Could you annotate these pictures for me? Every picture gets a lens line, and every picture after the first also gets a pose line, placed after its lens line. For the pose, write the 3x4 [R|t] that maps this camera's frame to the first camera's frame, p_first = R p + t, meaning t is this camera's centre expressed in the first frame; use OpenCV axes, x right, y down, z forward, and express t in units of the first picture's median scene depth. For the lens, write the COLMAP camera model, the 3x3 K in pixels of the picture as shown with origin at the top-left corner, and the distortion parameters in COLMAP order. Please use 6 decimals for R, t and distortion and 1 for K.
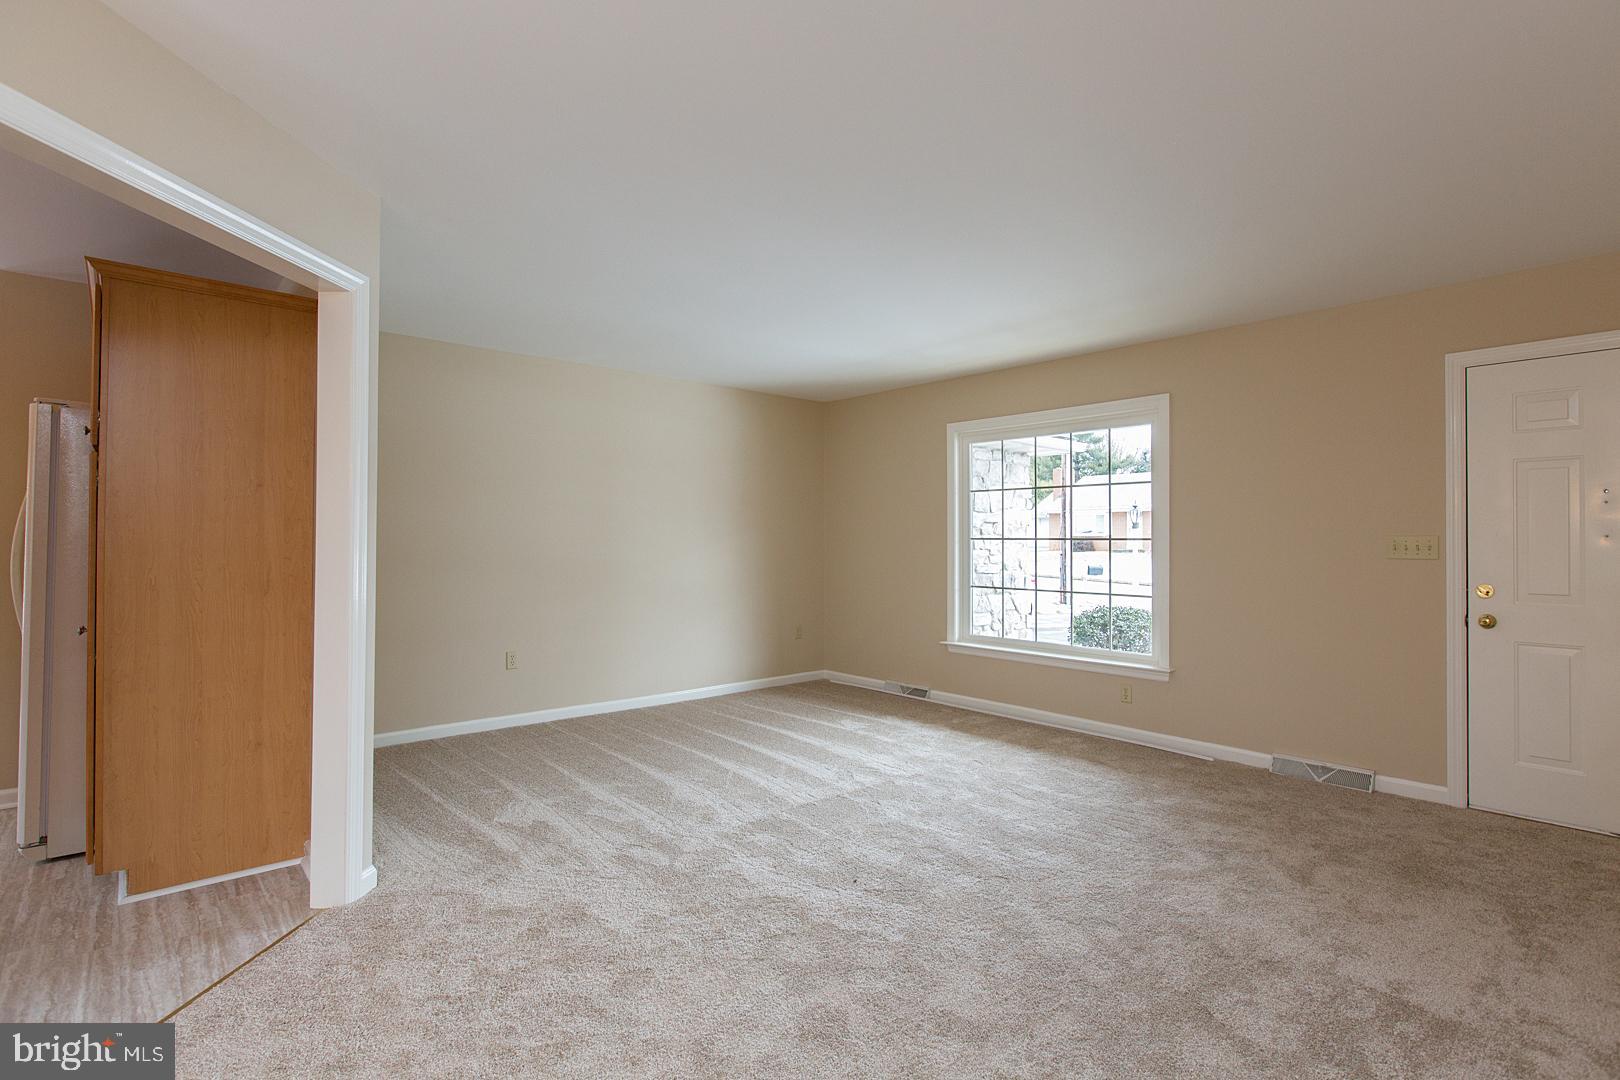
lens RADIAL K [[778.9, 0, 810.0], [0, 778.9, 533.5], [0, 0, 1]] dist [-0.005496, -0.000172]
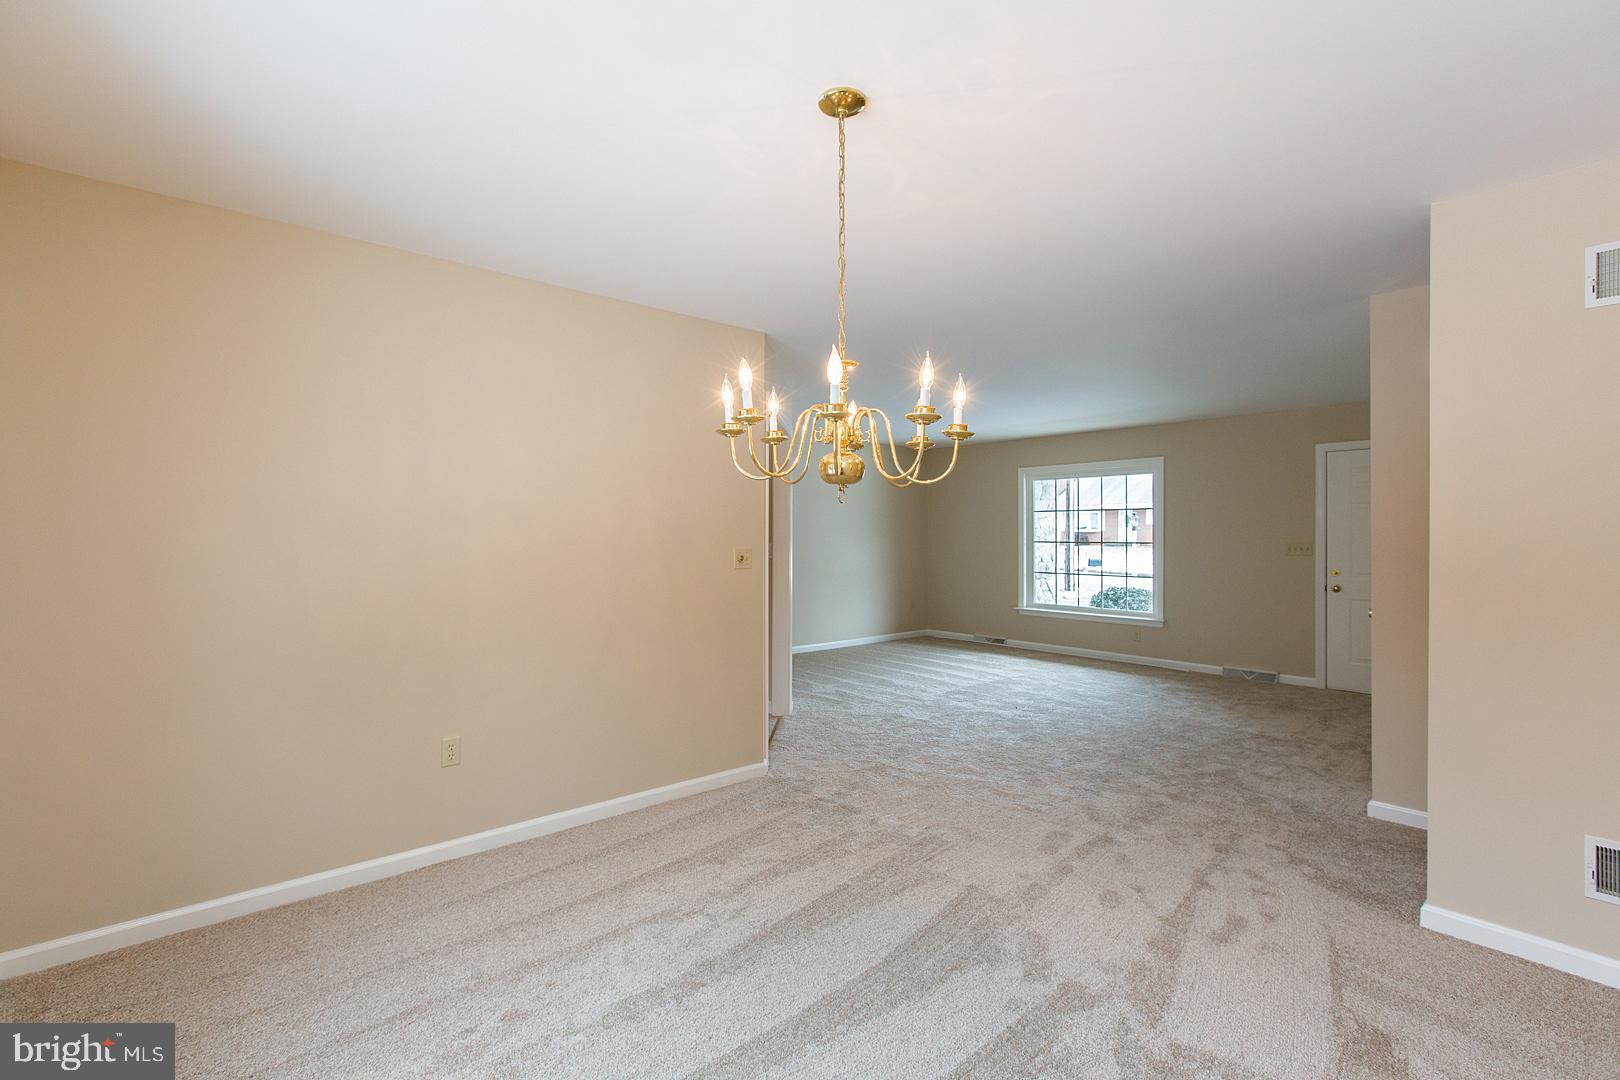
lens RADIAL K [[727.7, 0, 807.9], [0, 727.7, 536.0], [0, 0, 1]] dist [-0.001303, -0.000462]
pose [[0.999897, -0.002736, -0.014065, -0.303202], [0.002873, 0.999949, 0.009726, -0.027348], [0.014038, -0.009765, 0.999854, -0.621591]]
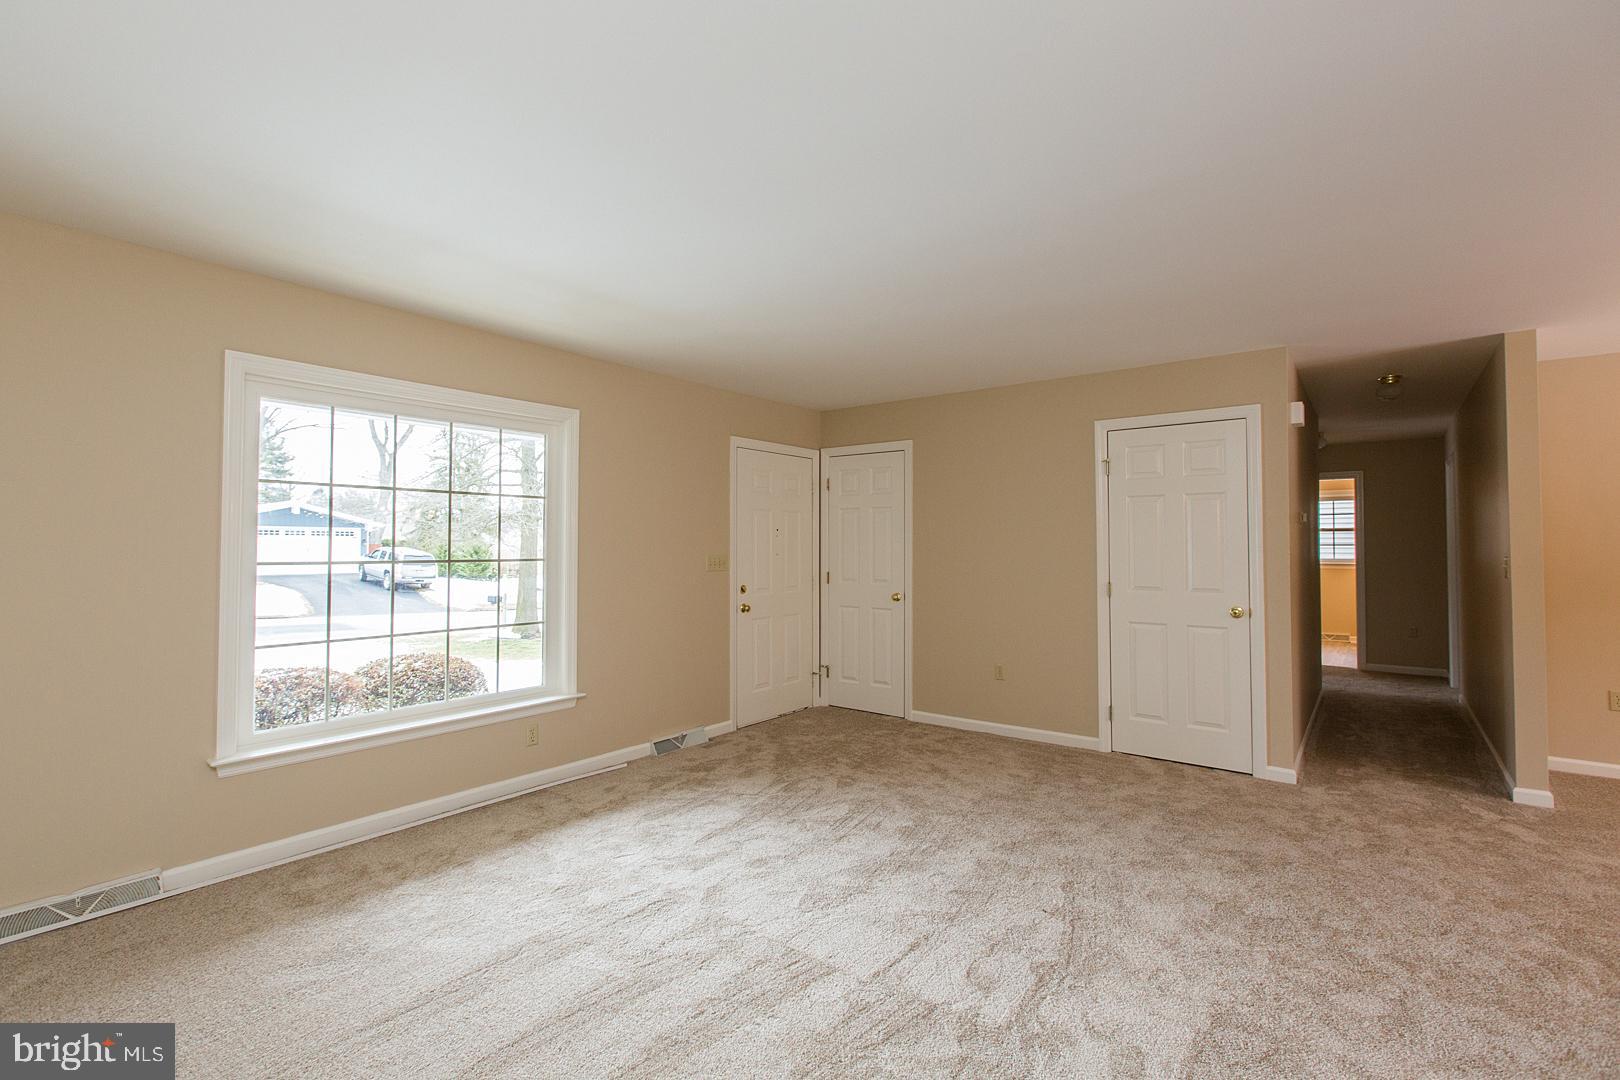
lens RADIAL K [[727.7, 0, 807.9], [0, 727.7, 536.0], [0, 0, 1]] dist [-0.001303, -0.000462]
pose [[-0.190035, 0.011509, 0.981710, -0.516737], [-0.008010, 0.999880, -0.013273, -0.013849], [-0.981745, -0.010386, -0.189920, 0.943845]]
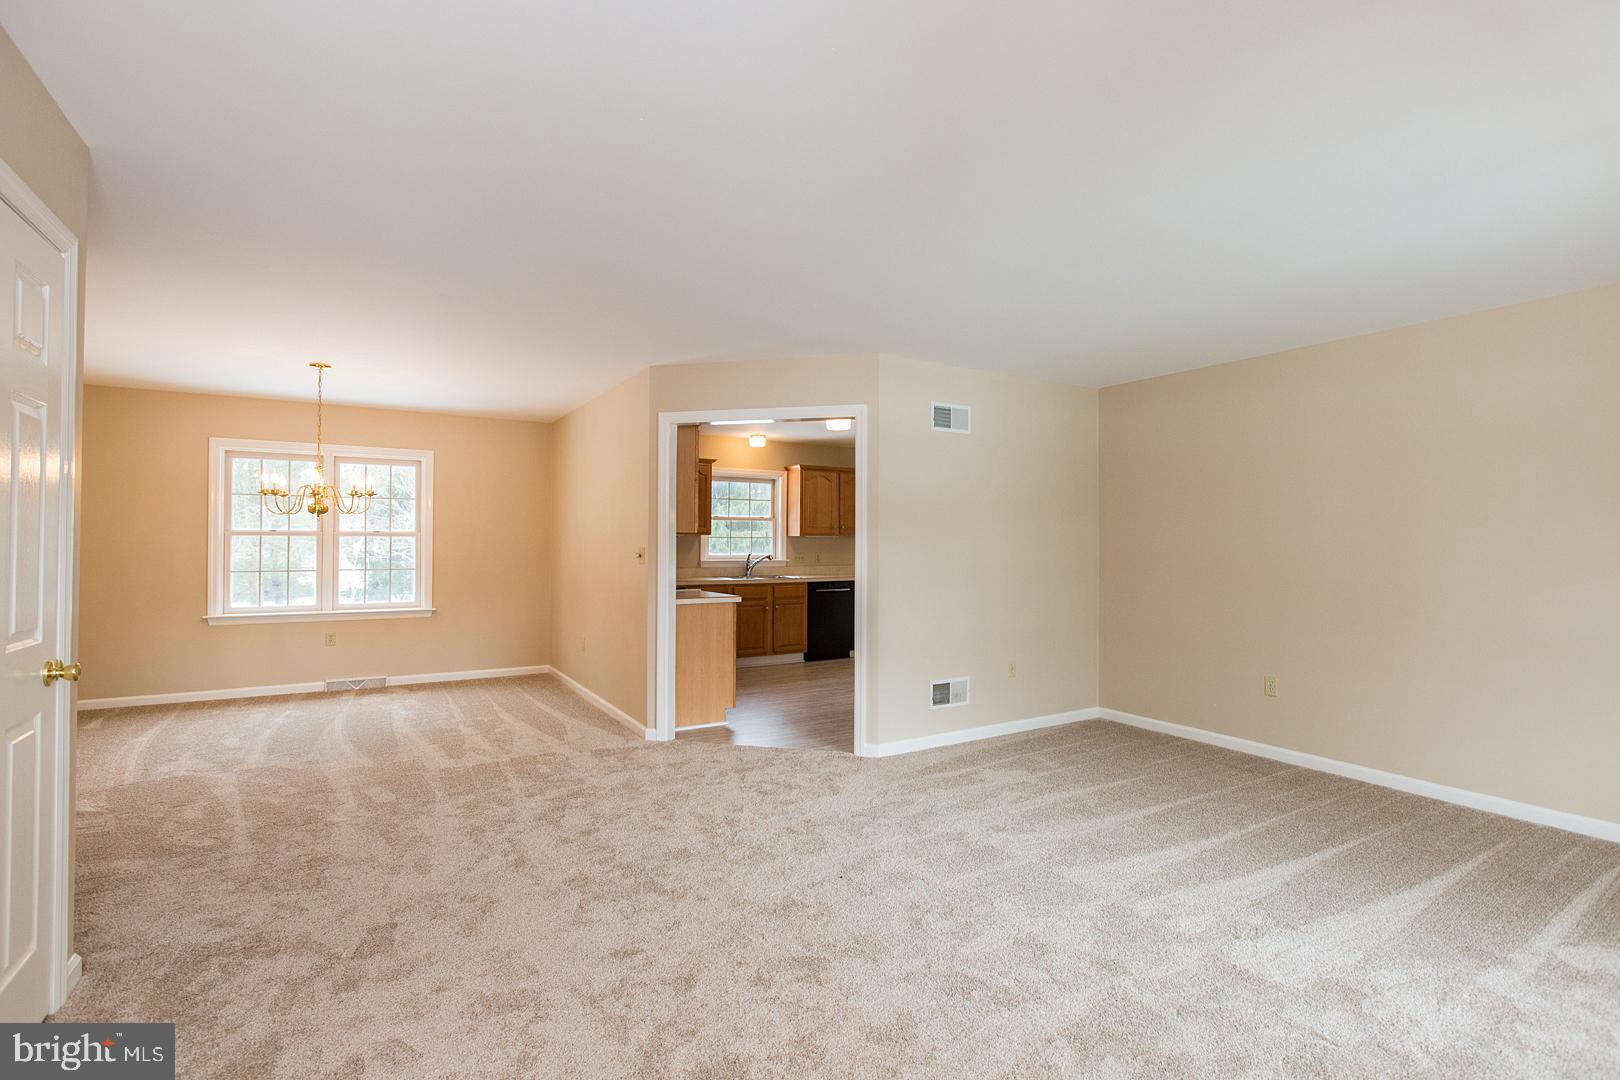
lens RADIAL K [[749.2, 0, 810.0], [0, 749.2, 540.0], [0, 0, 1]] dist [-0.000850, 0.000203]
pose [[-0.184003, -0.013832, -0.982828, 0.693119], [0.003601, 0.999885, -0.014747, 0.001584], [0.982919, -0.006253, -0.183932, 0.741566]]
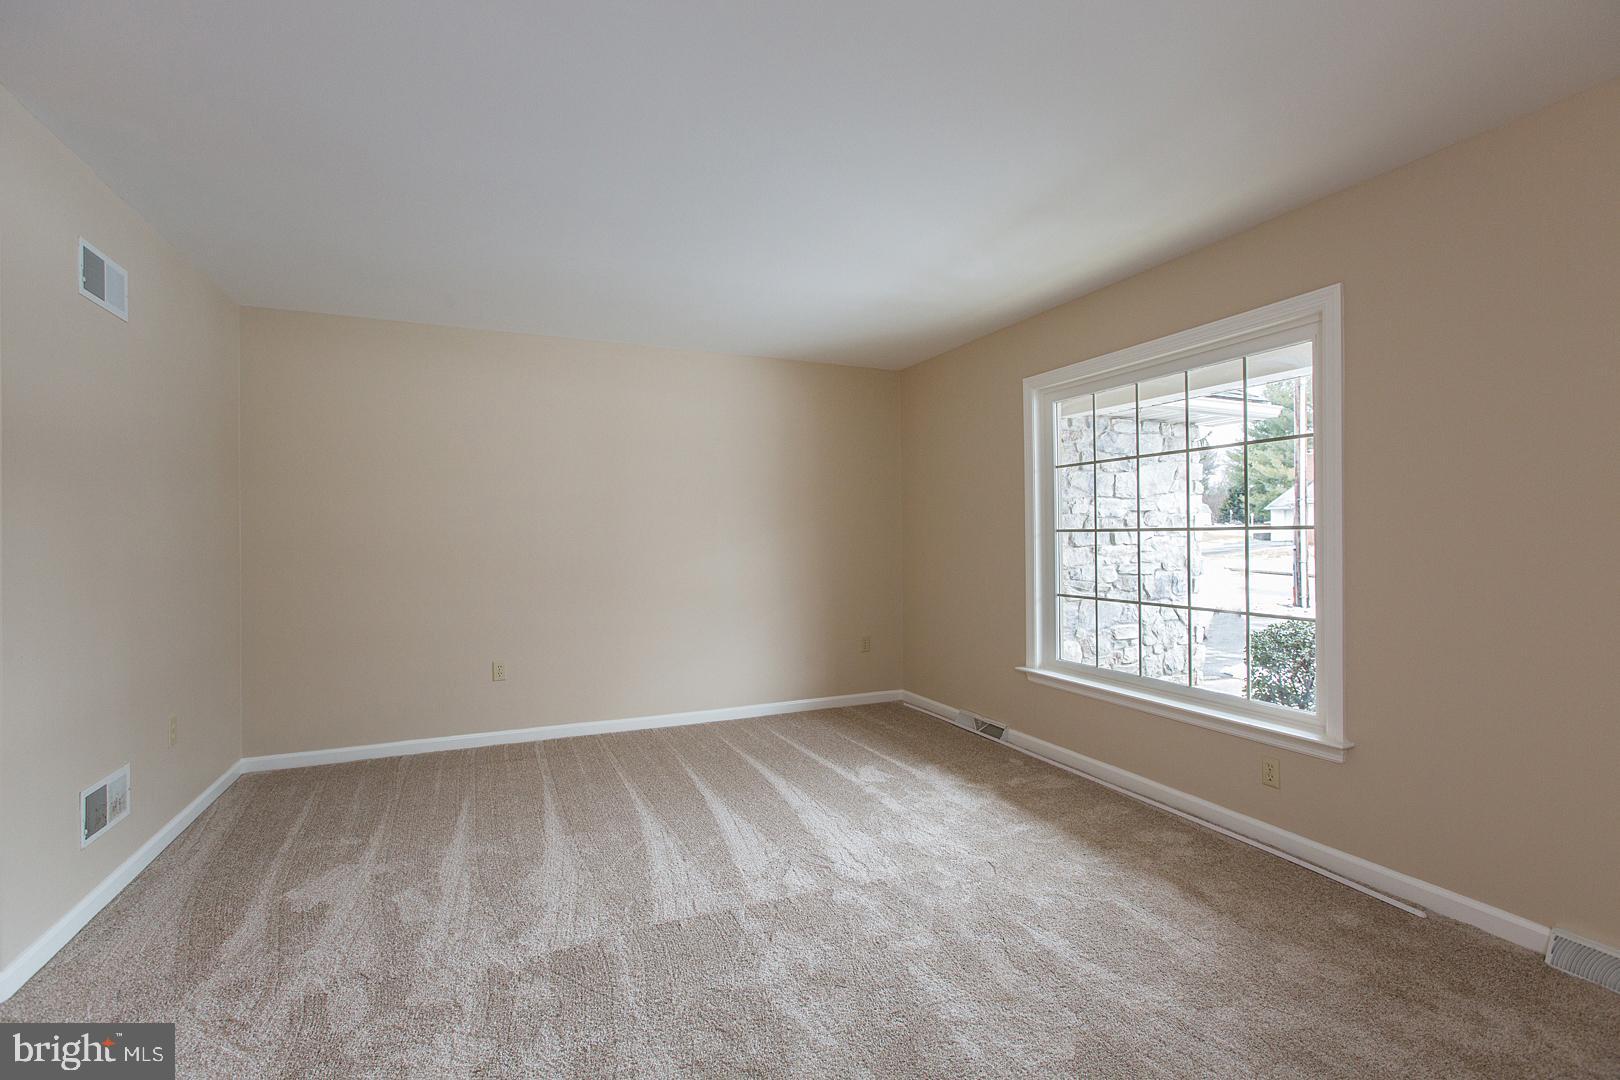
lens RADIAL K [[717.7, 0, 810.0], [0, 717.7, 540.0], [0, 0, 1]] dist [0.001623, -0.000738]
pose [[0.953019, -0.007385, -0.302821, 0.253738], [0.011475, 0.999865, 0.011727, 0.006185], [0.302694, -0.014651, 0.952975, 0.370898]]
